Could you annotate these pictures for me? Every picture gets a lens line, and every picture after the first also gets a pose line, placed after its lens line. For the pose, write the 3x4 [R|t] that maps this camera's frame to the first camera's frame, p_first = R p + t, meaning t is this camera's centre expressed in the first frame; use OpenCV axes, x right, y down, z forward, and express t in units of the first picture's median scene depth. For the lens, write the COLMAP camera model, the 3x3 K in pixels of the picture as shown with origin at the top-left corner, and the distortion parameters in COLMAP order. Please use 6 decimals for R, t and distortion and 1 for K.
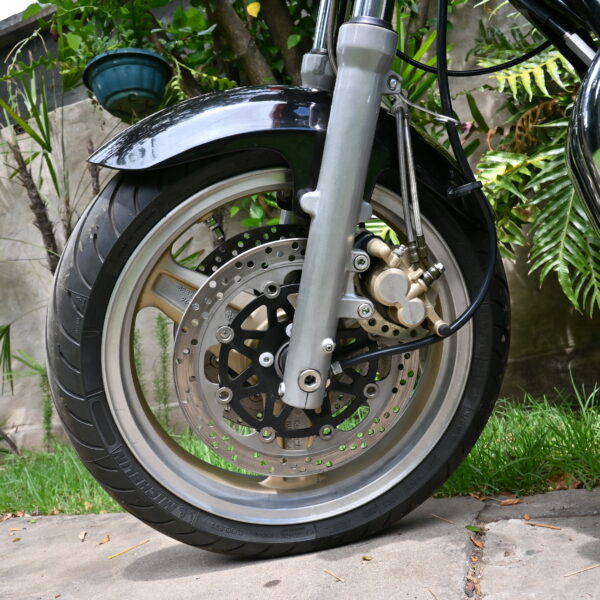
lens RADIAL K [[608.7, 0, 300.0], [0, 608.7, 300.0], [0, 0, 1]] dist [-0.005662, -0.004105]
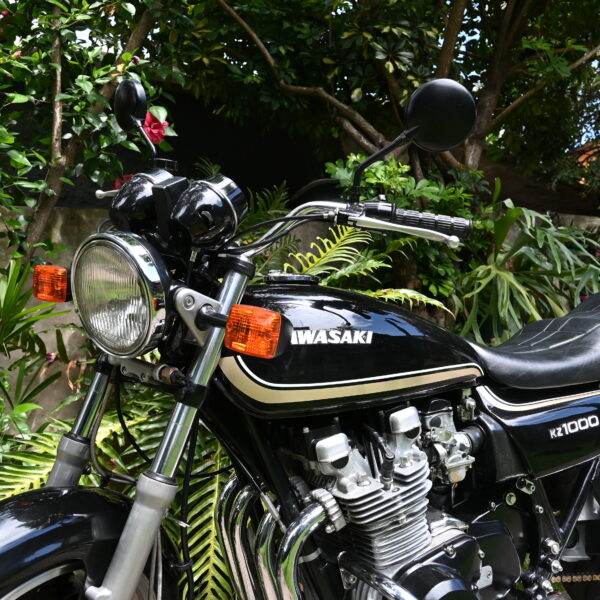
lens RADIAL K [[608.7, 0, 300.0], [0, 608.7, 300.0], [0, 0, 1]] dist [-0.005662, -0.004105]
pose [[0.660951, 0.206562, 0.721440, -0.706397], [-0.065583, 0.973592, -0.218674, -0.478934], [-0.747558, 0.097219, 0.657044, -0.250632]]
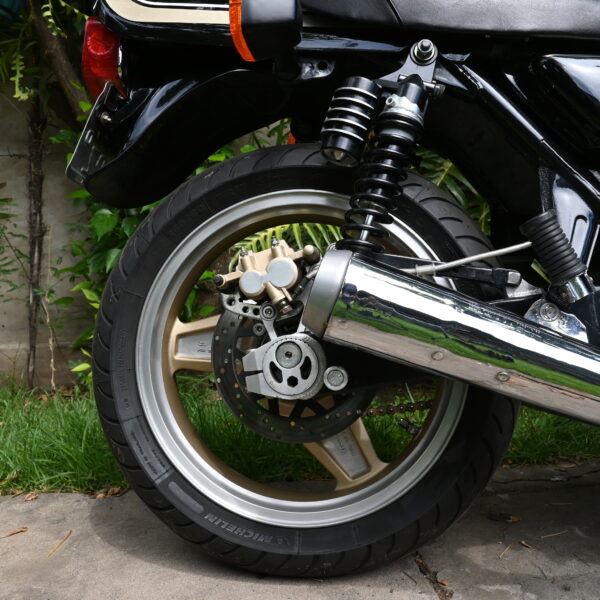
lens RADIAL K [[608.7, 0, 300.0], [0, 608.7, 300.0], [0, 0, 1]] dist [-0.005662, -0.004105]
pose [[0.887849, 0.096284, 0.449948, -0.550639], [-0.144459, 0.986748, 0.073896, -0.147119], [-0.436871, -0.130608, 0.889992, -0.009644]]
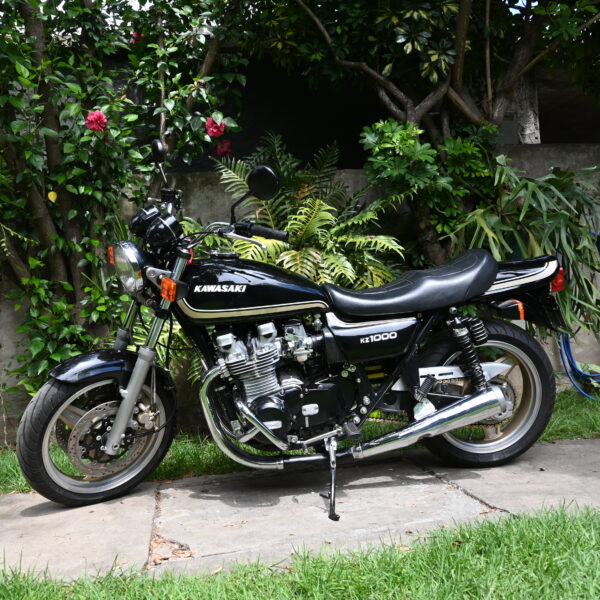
lens RADIAL K [[608.7, 0, 300.0], [0, 608.7, 300.0], [0, 0, 1]] dist [-0.005662, -0.004105]
pose [[0.855259, 0.110420, 0.506299, -0.792844], [-0.119286, 0.992746, -0.015009, -0.647210], [-0.504284, -0.047558, 0.862227, -2.044683]]
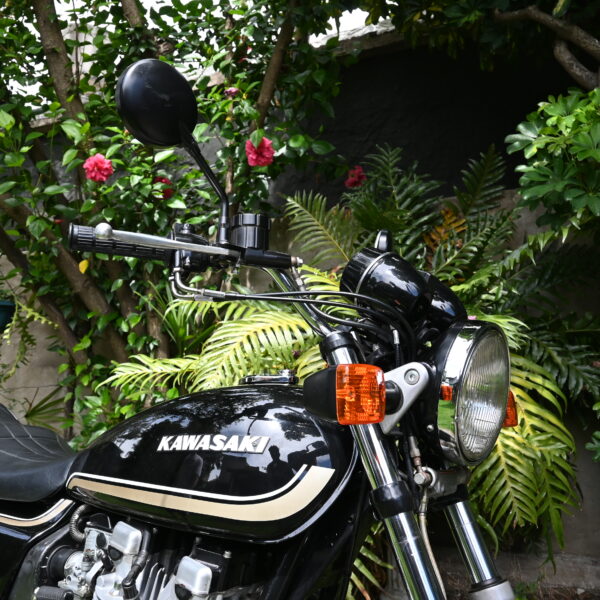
lens RADIAL K [[609.5, 0, 300.0], [0, 609.5, 300.0], [0, 0, 1]] dist [-0.018135, -0.013293]
pose [[0.991224, 0.121802, -0.051379, 1.237475], [-0.121317, 0.992536, 0.012451, -1.230775], [0.052512, -0.006108, 0.998602, -0.849905]]
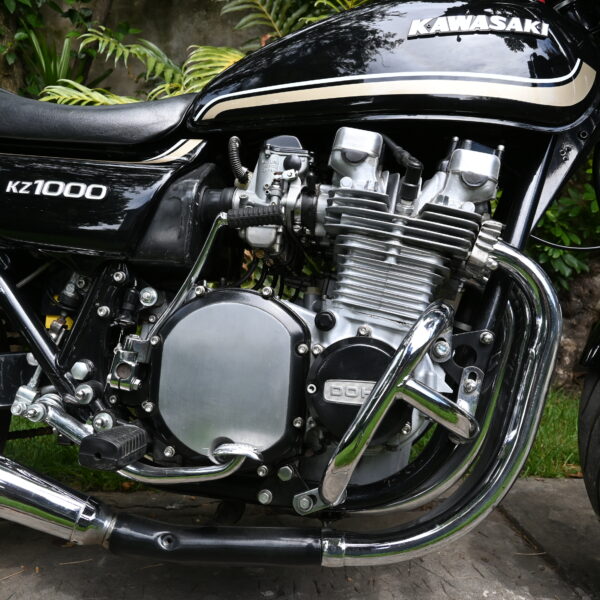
lens RADIAL K [[608.7, 0, 300.0], [0, 608.7, 300.0], [0, 0, 1]] dist [-0.005662, -0.004105]
pose [[0.896142, 0.130609, 0.424111, 0.350178], [-0.190441, 0.976416, 0.101702, -0.502728], [-0.400826, -0.171908, 0.899881, -0.581131]]
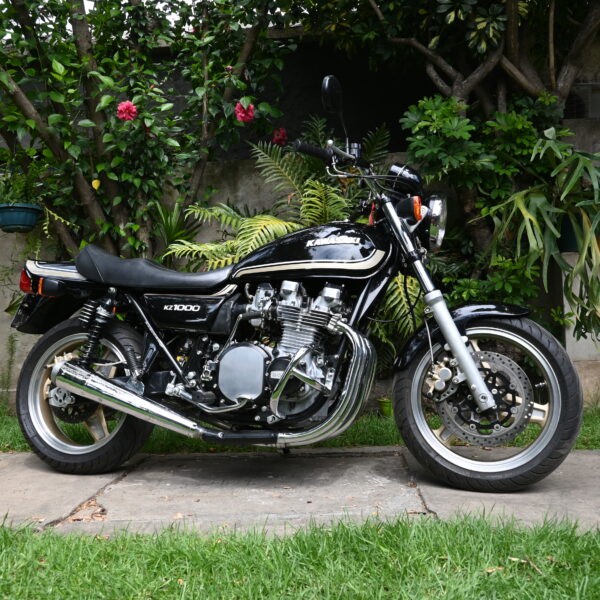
lens RADIAL K [[608.7, 0, 300.0], [0, 608.7, 300.0], [0, 0, 1]] dist [-0.005662, -0.004105]
pose [[0.952474, 0.132966, 0.274069, 0.130424], [-0.144935, 0.989155, 0.023800, -0.690509], [-0.267932, -0.062391, 0.961416, -2.352628]]
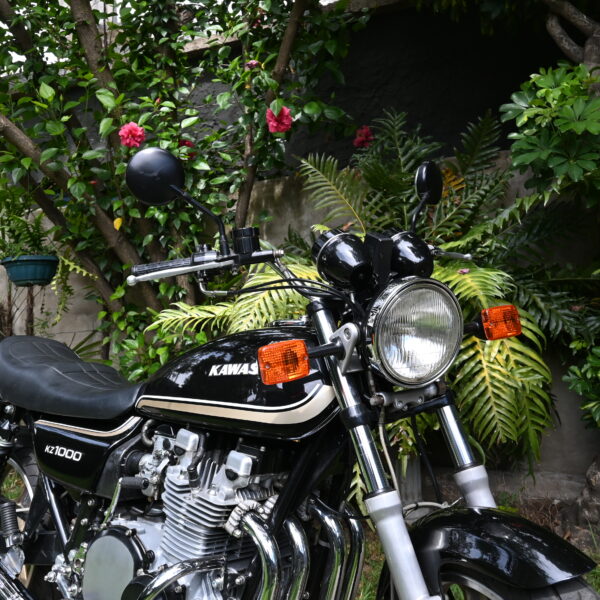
lens RADIAL K [[612.1, 0, 296.5], [0, 612.1, 303.6], [0, 0, 1]] dist [-0.021859, -0.008259]
pose [[0.991680, 0.119462, -0.047960, 1.175697], [-0.113797, 0.987701, 0.107226, -1.270595], [0.060180, -0.100876, 0.993077, -1.266172]]
